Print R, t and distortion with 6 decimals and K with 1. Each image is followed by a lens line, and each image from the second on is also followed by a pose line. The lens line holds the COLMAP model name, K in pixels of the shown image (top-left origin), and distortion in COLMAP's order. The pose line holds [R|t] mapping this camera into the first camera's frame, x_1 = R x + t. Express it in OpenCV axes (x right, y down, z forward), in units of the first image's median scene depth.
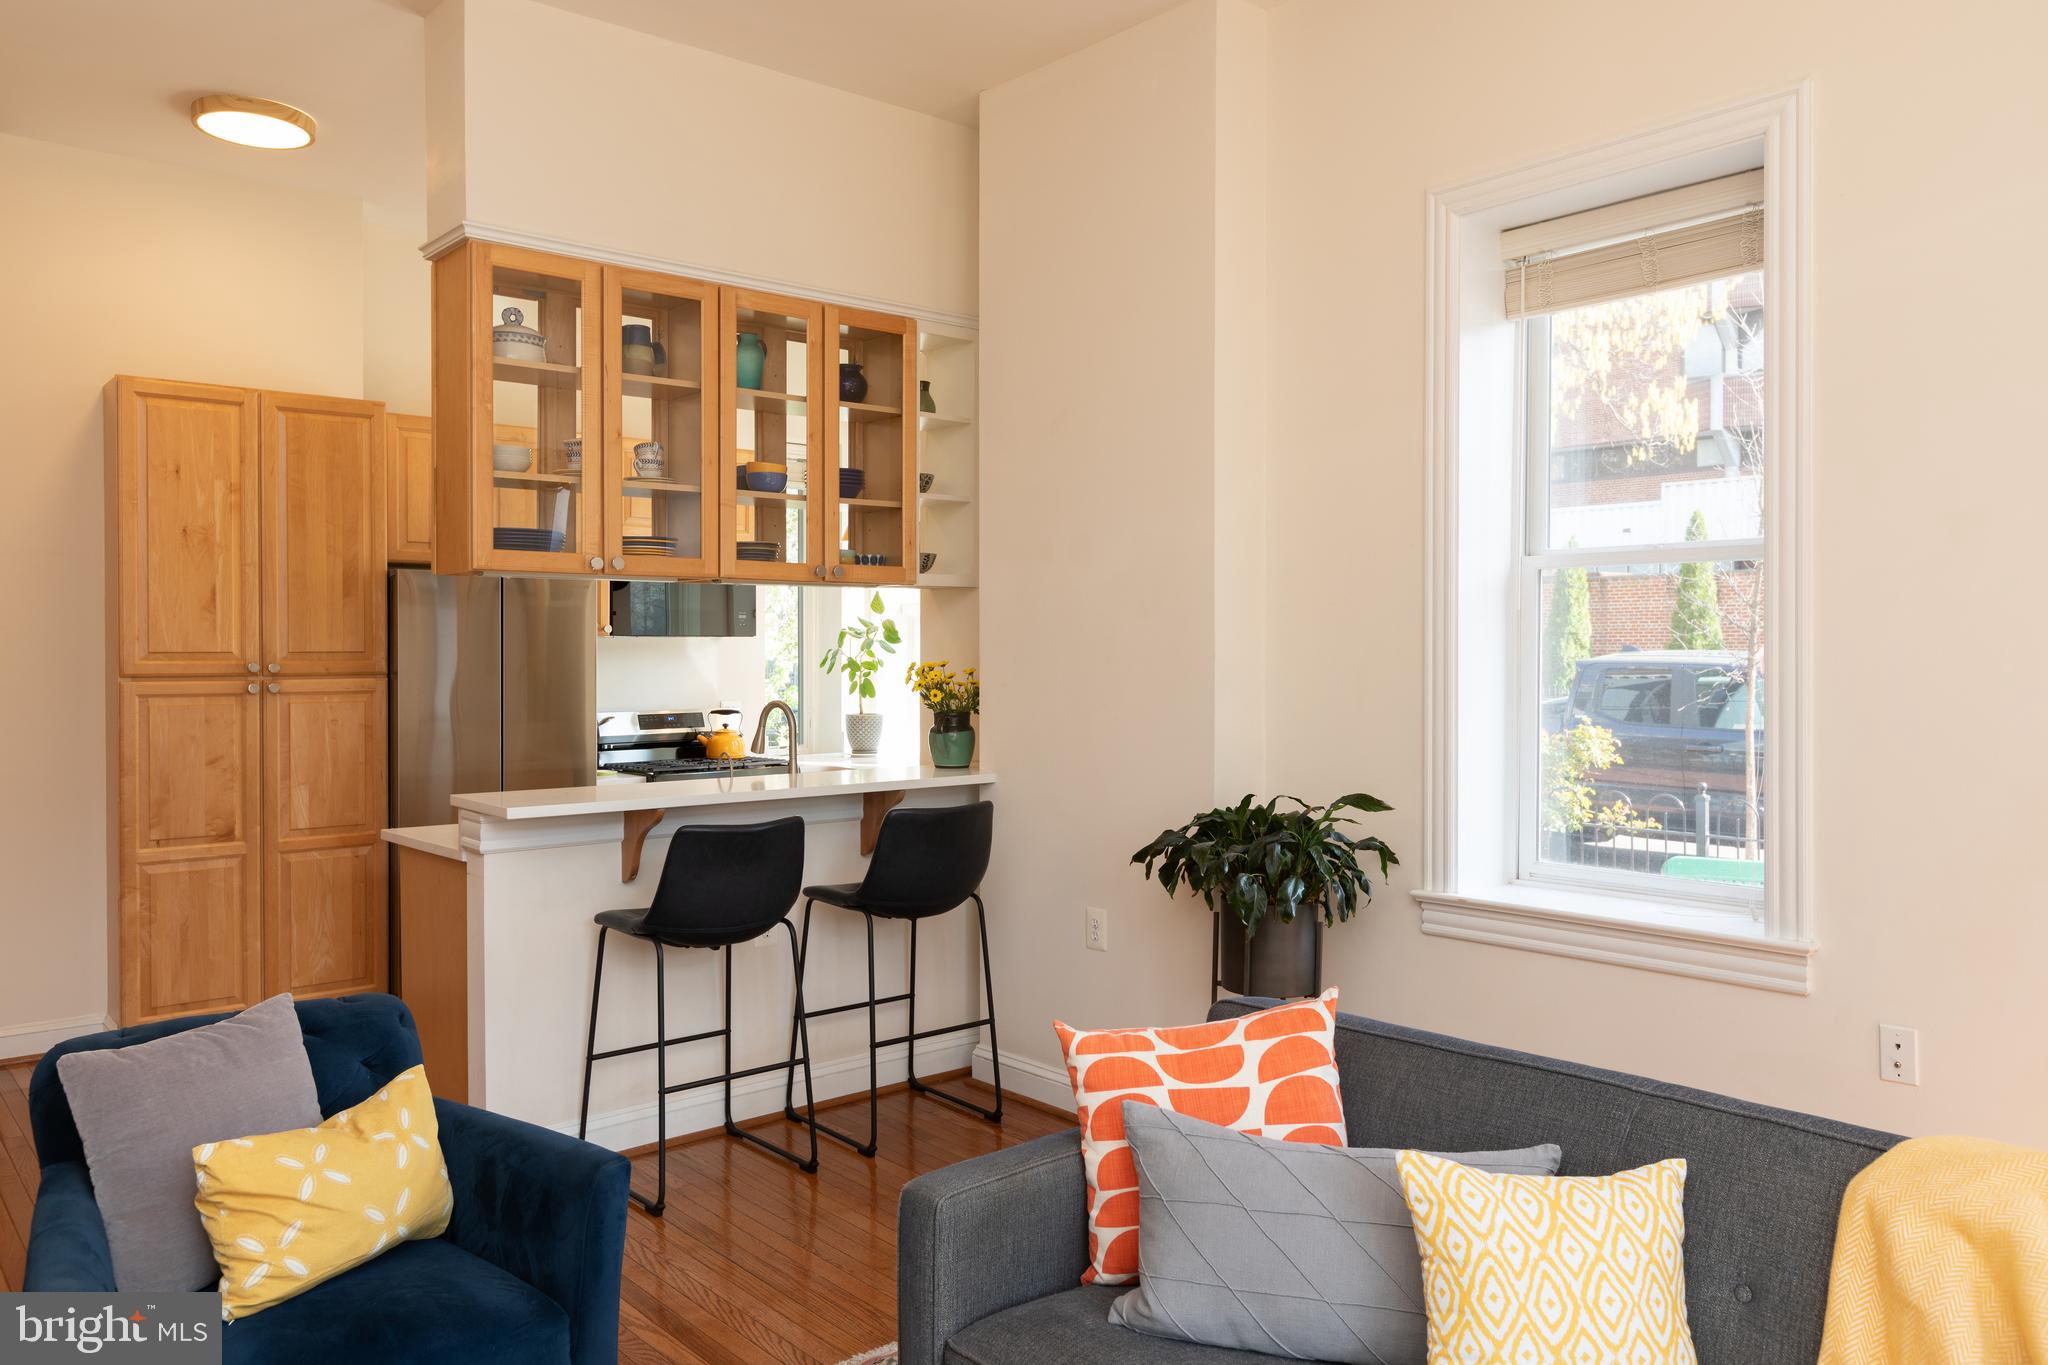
lens RADIAL K [[1394.6, 0, 1035.9], [0, 1394.6, 660.7], [0, 0, 1]] dist [0.008604, -0.001612]
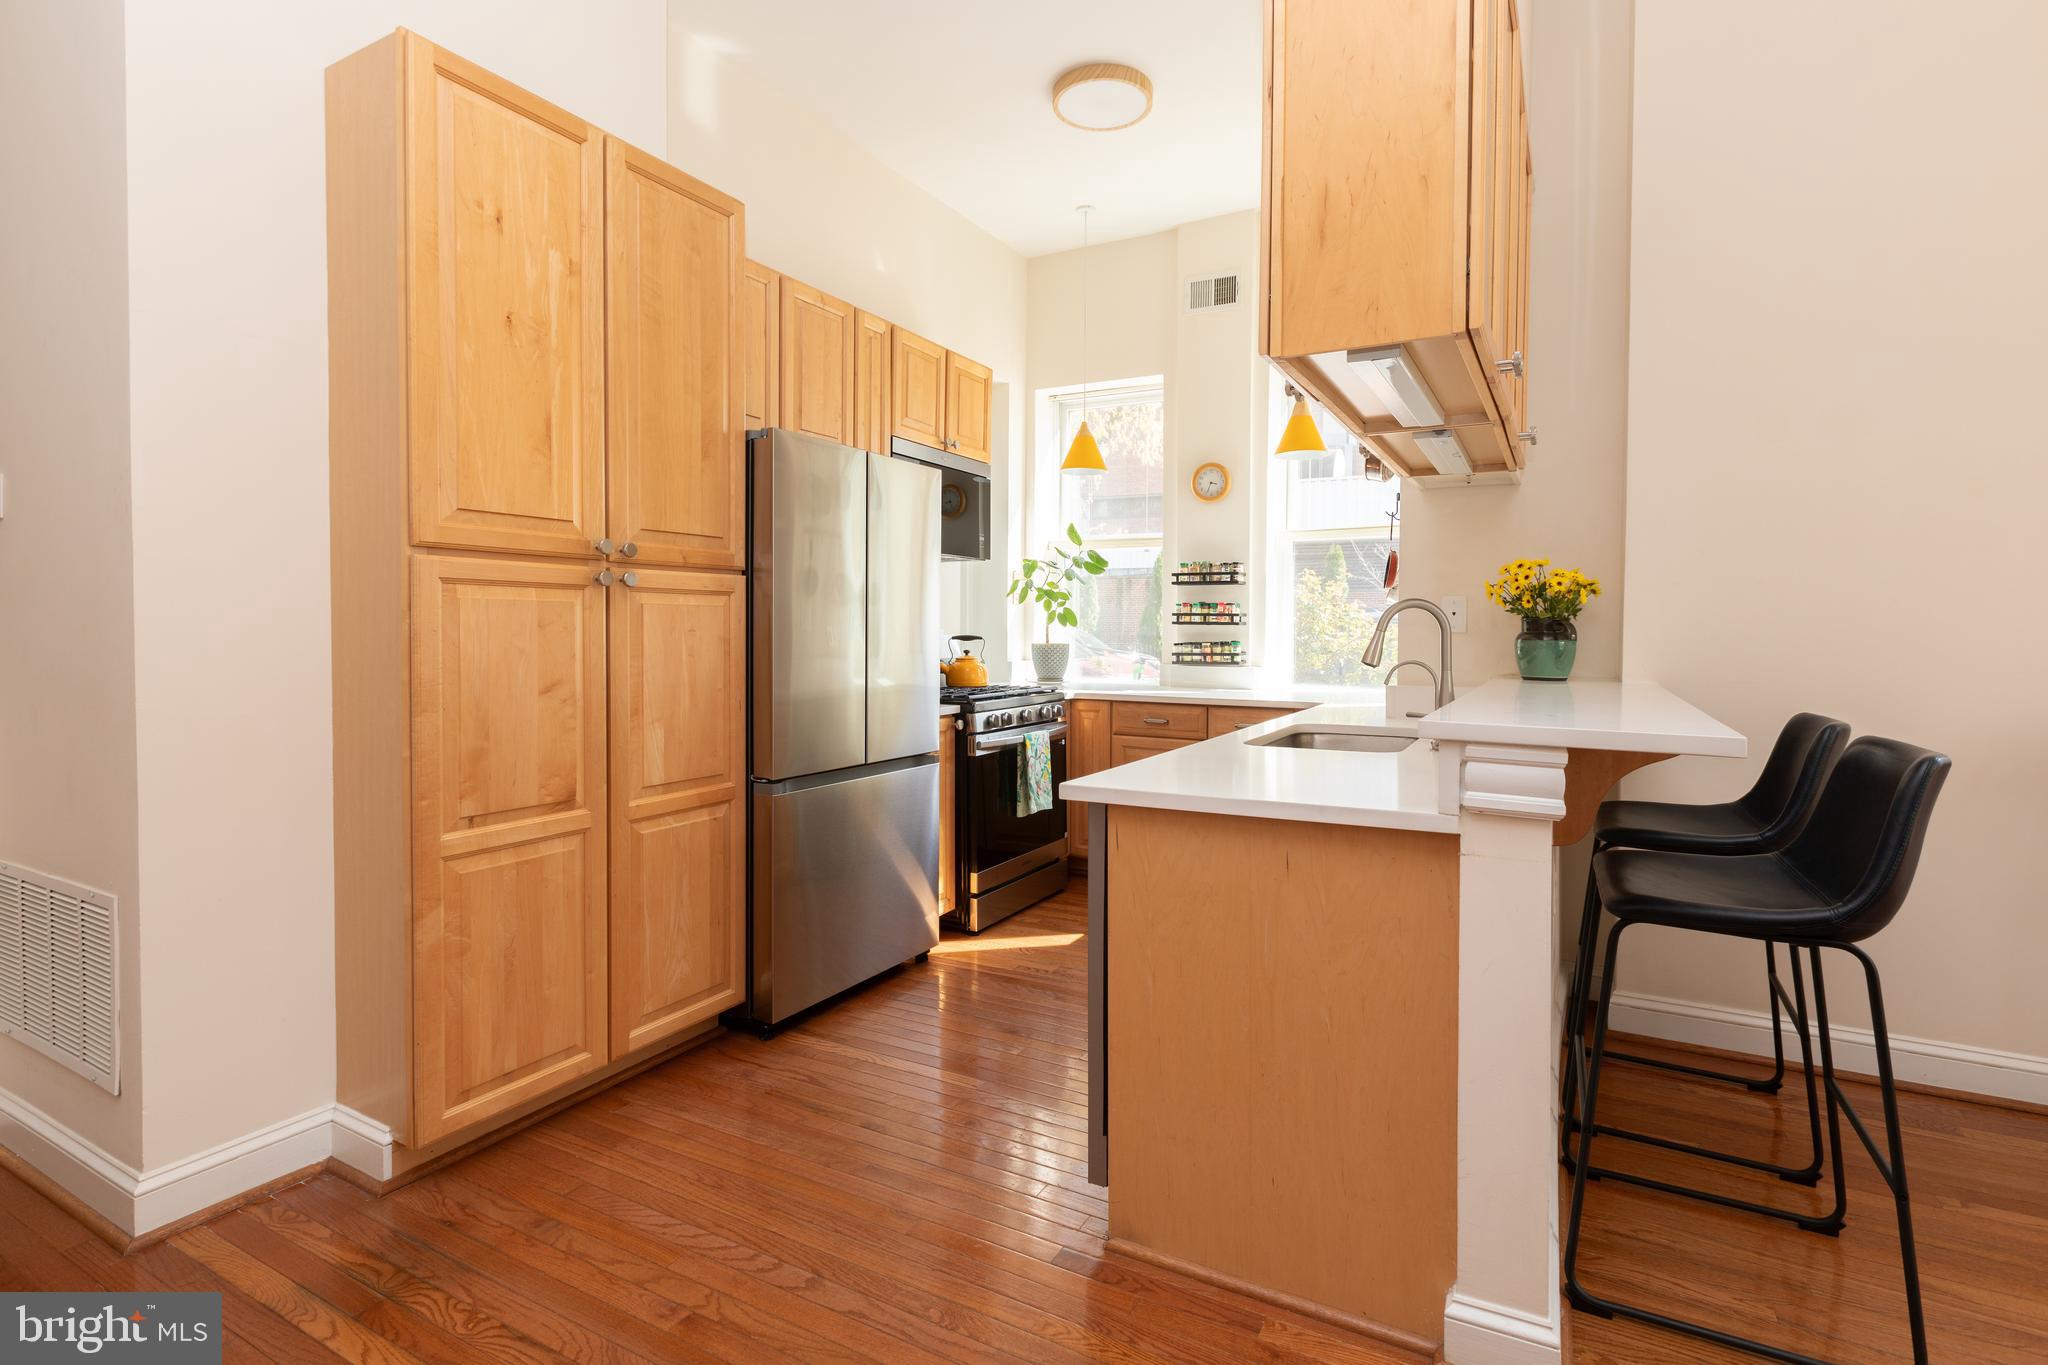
lens RADIAL K [[944.3, 0, 1044.1], [0, 944.3, 646.5], [0, 0, 1]] dist [0.005810, -0.001223]
pose [[0.943789, 0.002918, 0.330537, -0.514098], [-0.007573, 0.999889, 0.012796, 0.045205], [-0.330463, -0.014580, 0.943706, 0.511918]]
